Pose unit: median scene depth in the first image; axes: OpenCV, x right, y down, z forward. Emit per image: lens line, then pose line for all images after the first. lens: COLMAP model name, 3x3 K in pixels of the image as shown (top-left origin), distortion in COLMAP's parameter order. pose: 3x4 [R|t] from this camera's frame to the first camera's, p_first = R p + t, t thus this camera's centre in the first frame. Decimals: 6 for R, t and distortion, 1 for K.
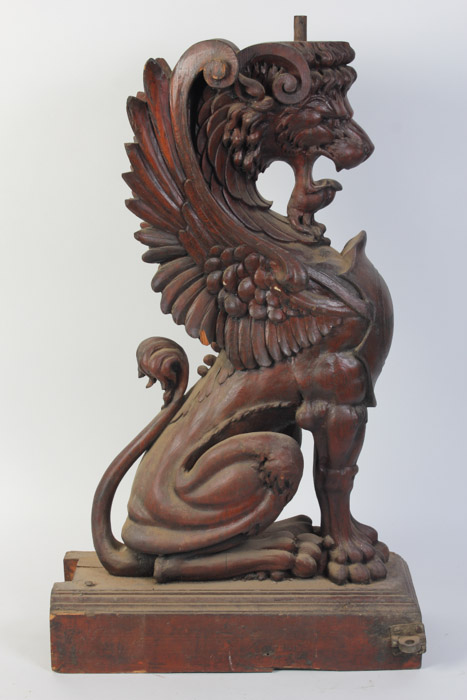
lens RADIAL K [[1395.0, 0, 243.2], [0, 1395.0, 335.5], [0, 0, 1]] dist [0.014862, 0.000000]
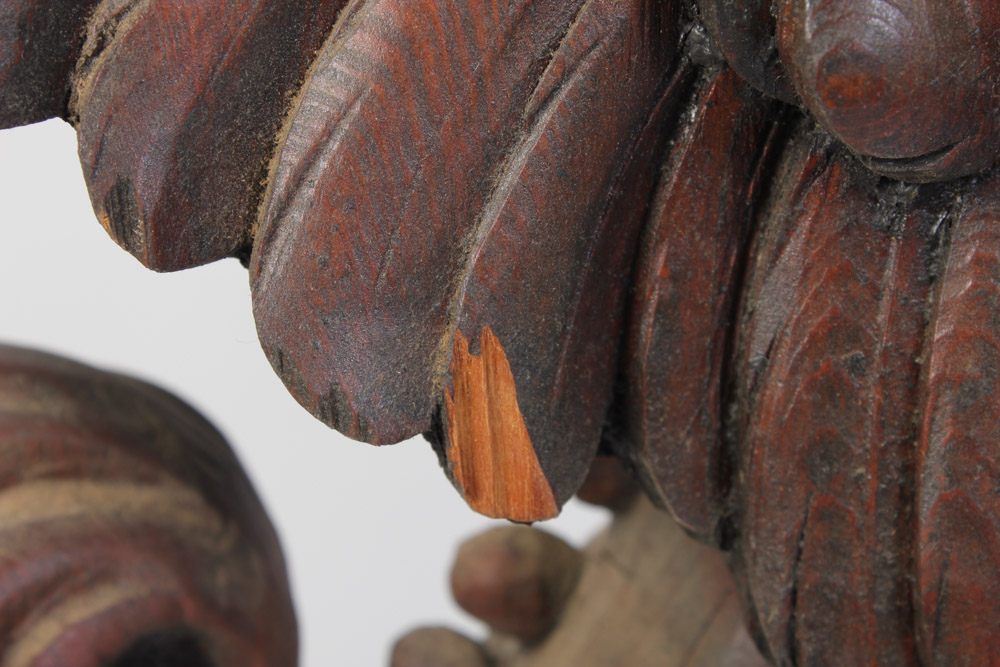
lens RADIAL K [[2222.6, 0, 498.6], [0, 2222.6, 332.5], [0, 0, 1]] dist [0.064444, 0.000000]
pose [[0.998573, 0.013914, 0.051550, -0.034046], [-0.019614, 0.993541, 0.111770, -0.017818], [-0.049662, -0.112622, 0.992396, 0.868681]]
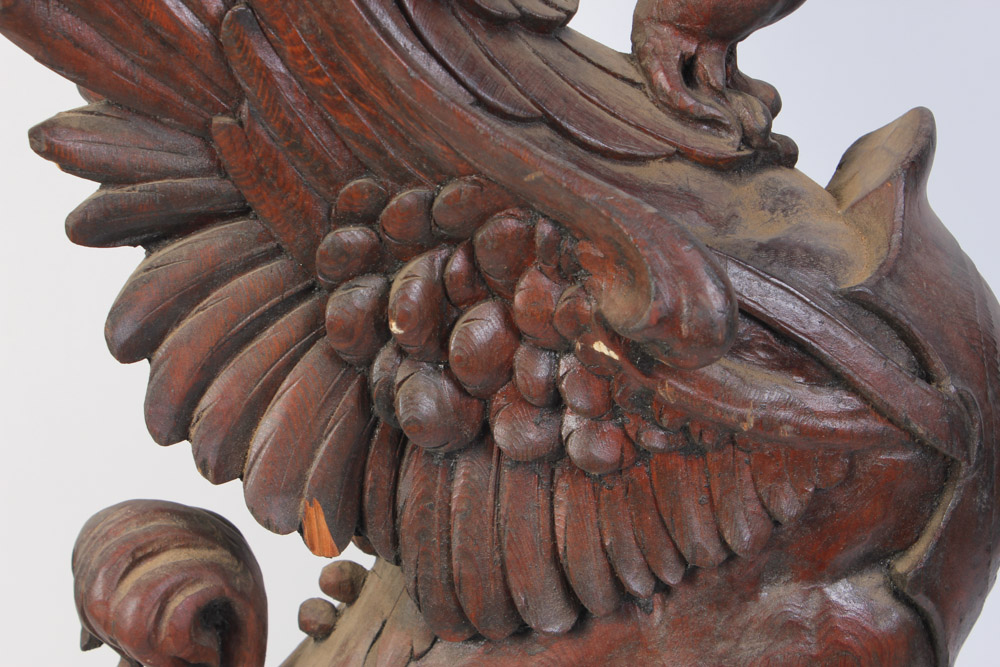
lens RADIAL K [[2164.3, 0, 497.4], [0, 2164.3, 337.0], [0, 0, 1]] dist [0.060288, 0.000000]
pose [[0.999306, -0.007021, 0.036582, -0.009125], [0.004159, 0.996966, 0.077732, -0.064730], [-0.037017, -0.077526, 0.996303, 0.595291]]
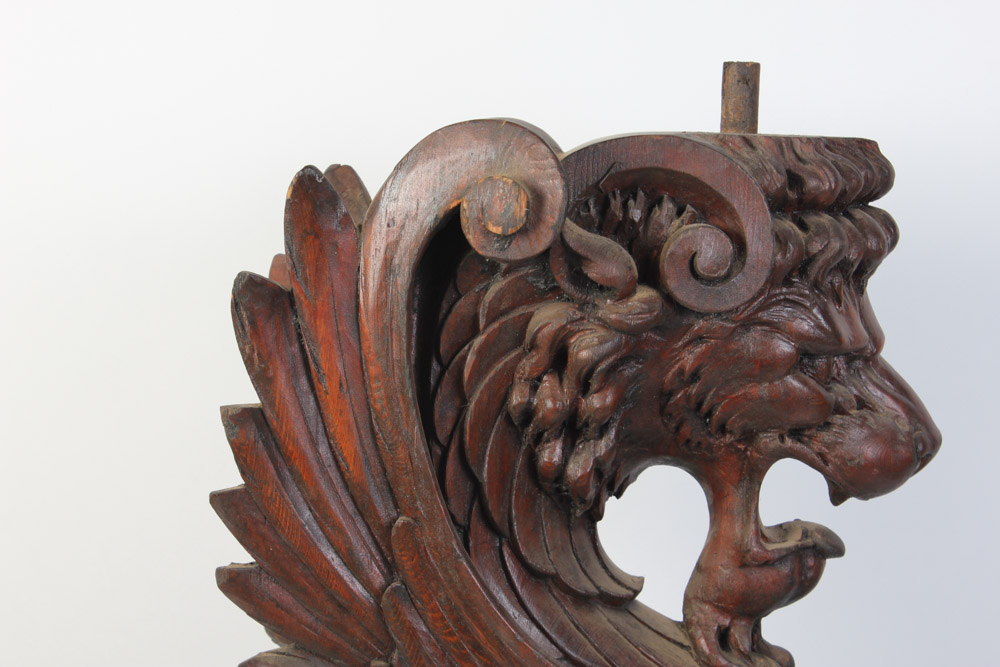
lens RADIAL K [[2487.4, 0, 500.8], [0, 2487.4, 329.2], [0, 0, 1]] dist [0.010364, 0.000000]
pose [[0.999267, 0.037437, -0.008028, -0.011931], [-0.038148, 0.991405, -0.125147, -0.079194], [0.003274, 0.125362, 0.992106, 0.375535]]
